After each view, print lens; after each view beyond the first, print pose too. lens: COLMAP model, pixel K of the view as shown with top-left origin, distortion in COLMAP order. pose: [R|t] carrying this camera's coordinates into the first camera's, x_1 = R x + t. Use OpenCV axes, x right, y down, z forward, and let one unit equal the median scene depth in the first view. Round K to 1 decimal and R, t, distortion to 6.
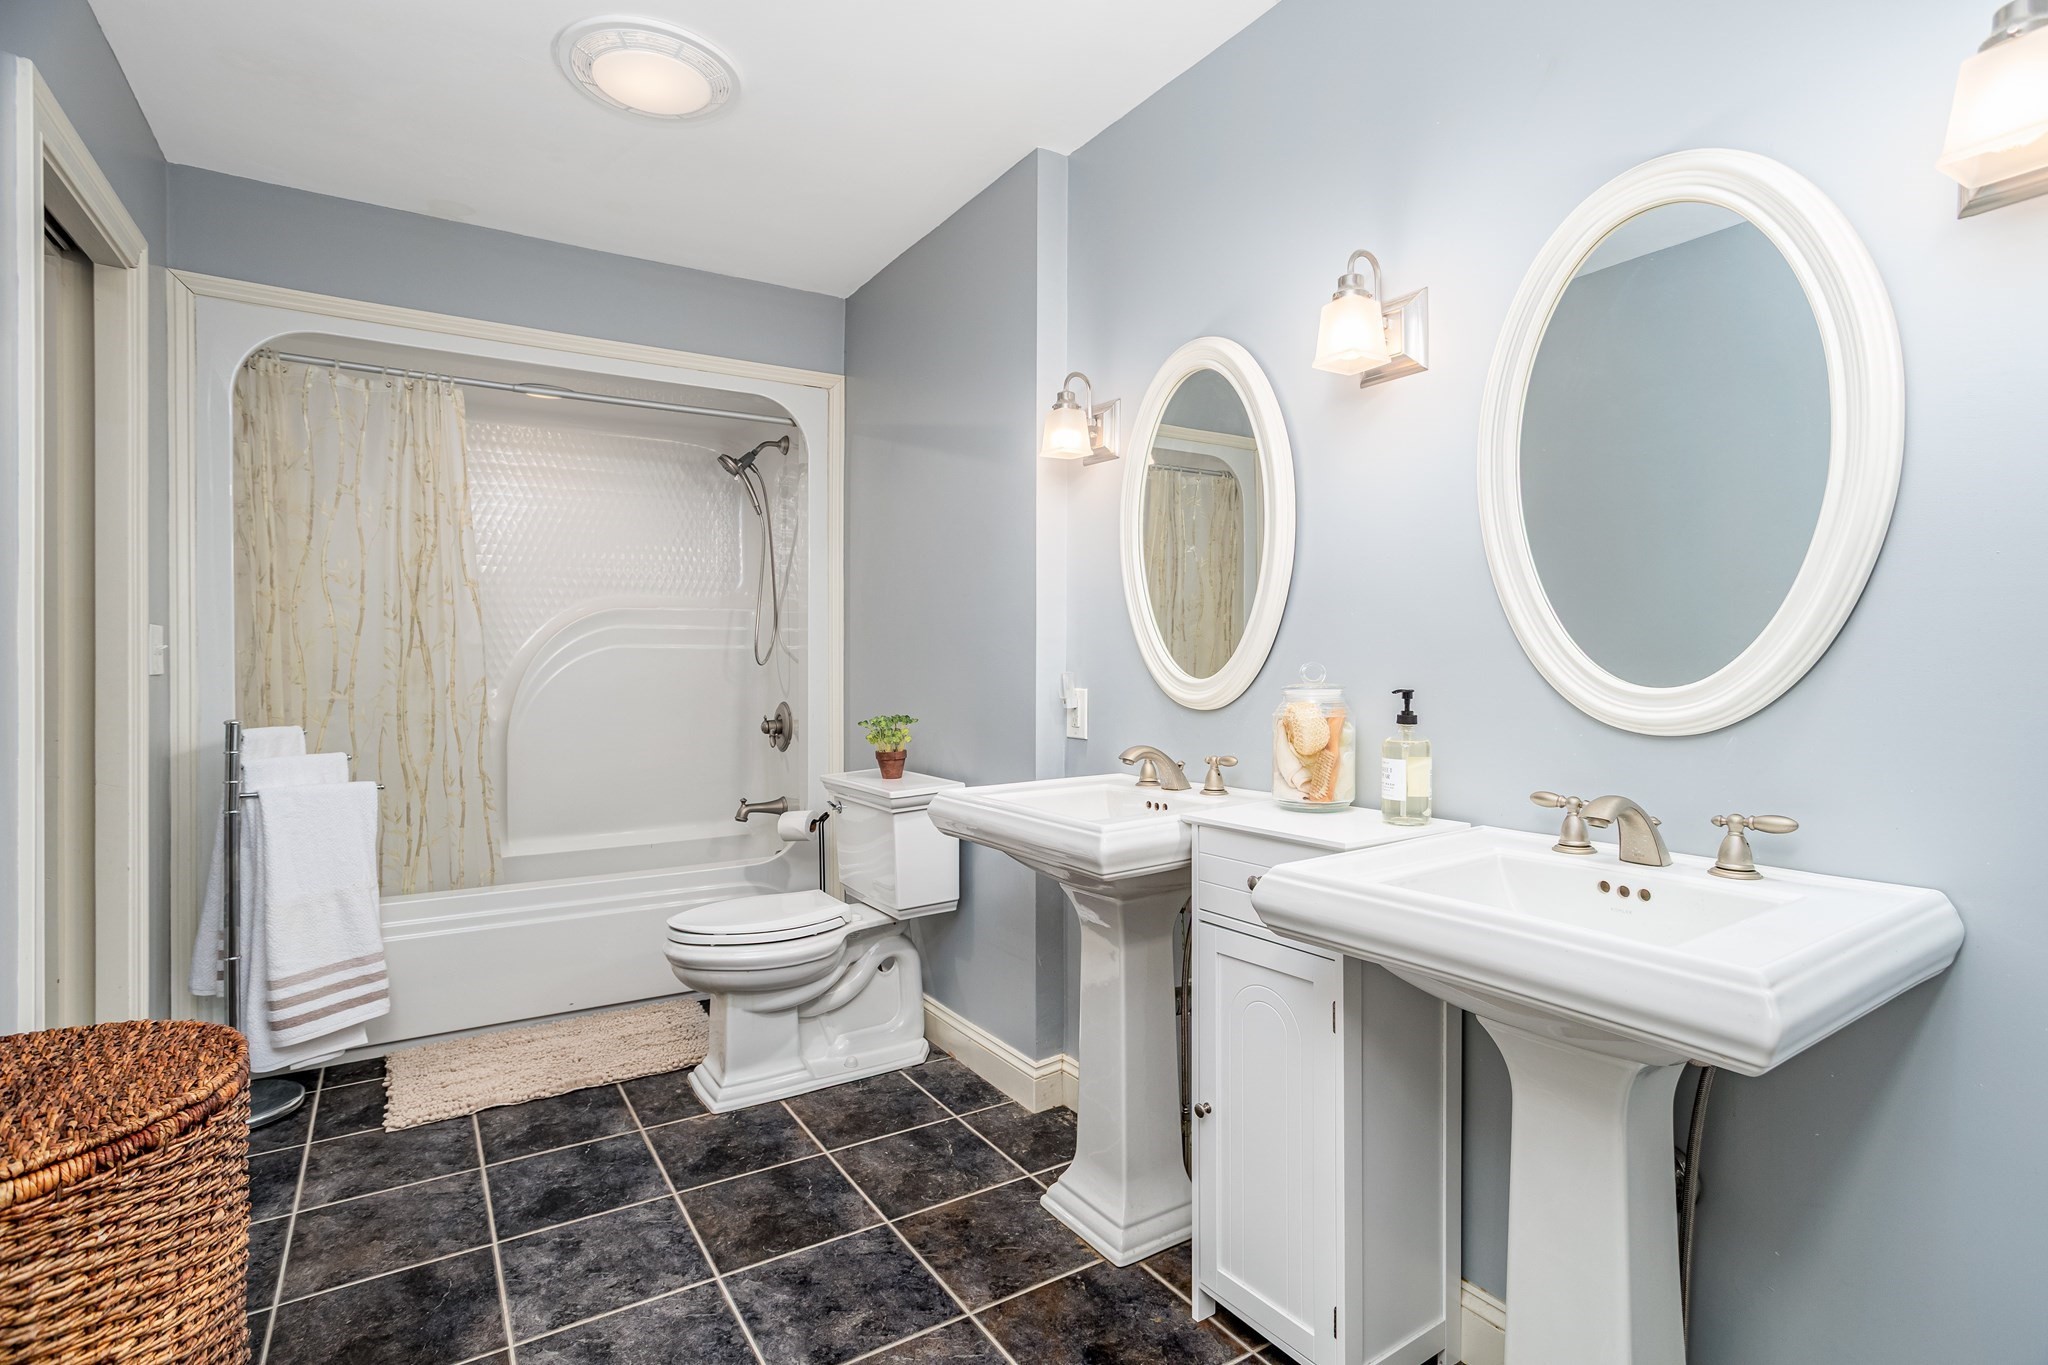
lens RADIAL K [[999.0, 0, 1028.8], [0, 999.0, 674.9], [0, 0, 1]] dist [-0.020811, 0.002896]
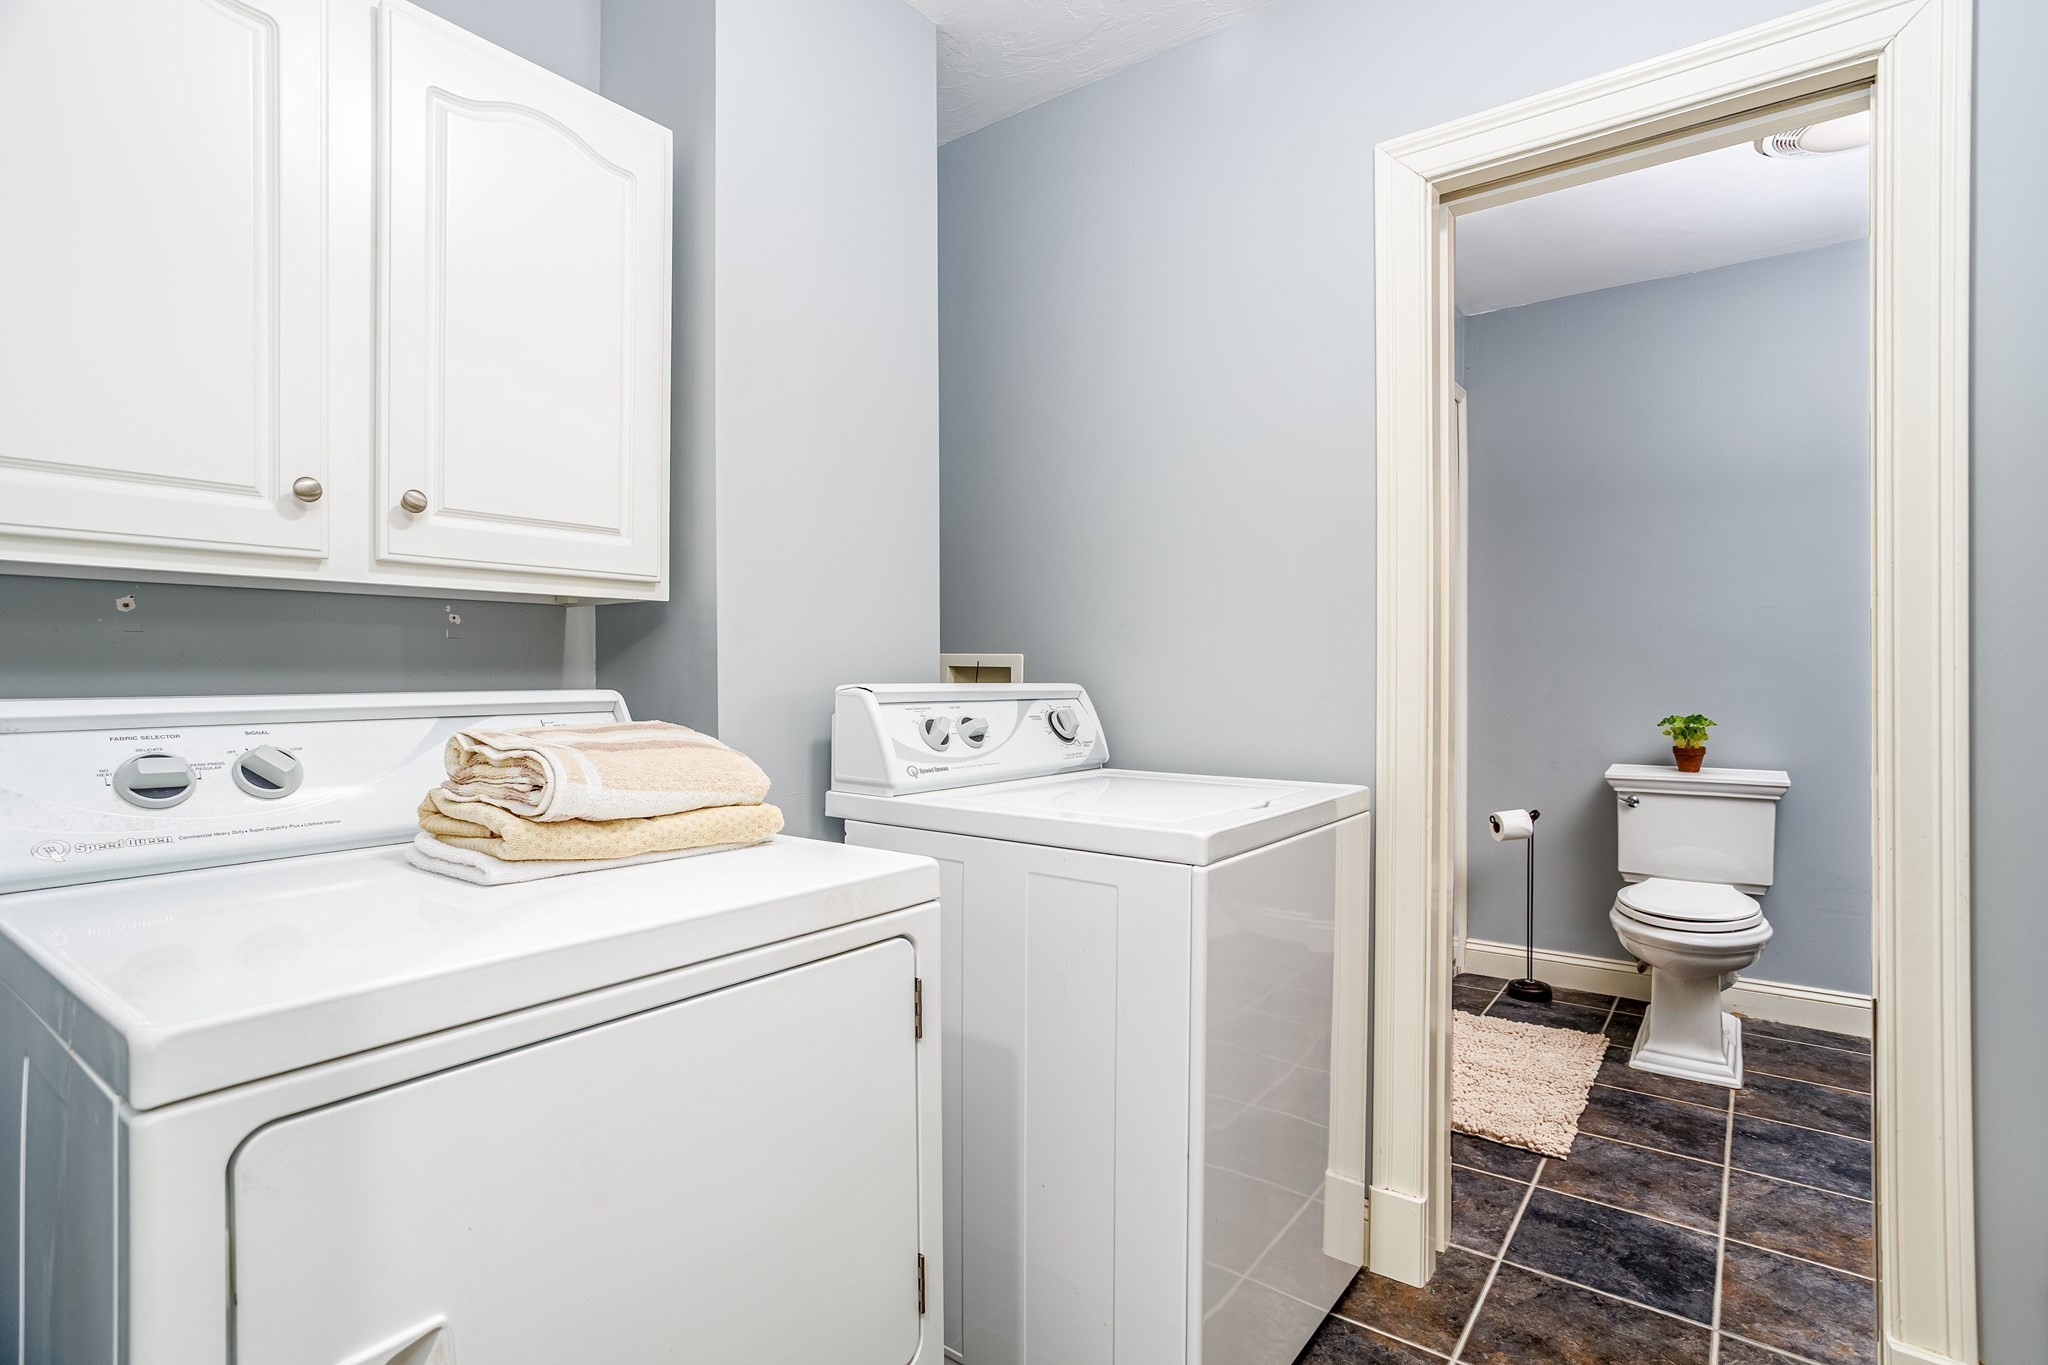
lens RADIAL K [[999.0, 0, 1024.9], [0, 999.0, 680.1], [0, 0, 1]] dist [-0.020811, 0.002896]
pose [[0.934477, -0.002637, 0.356013, -1.447472], [0.006202, 0.999941, -0.008872, 0.012215], [-0.355969, 0.010499, 0.934439, 0.296470]]
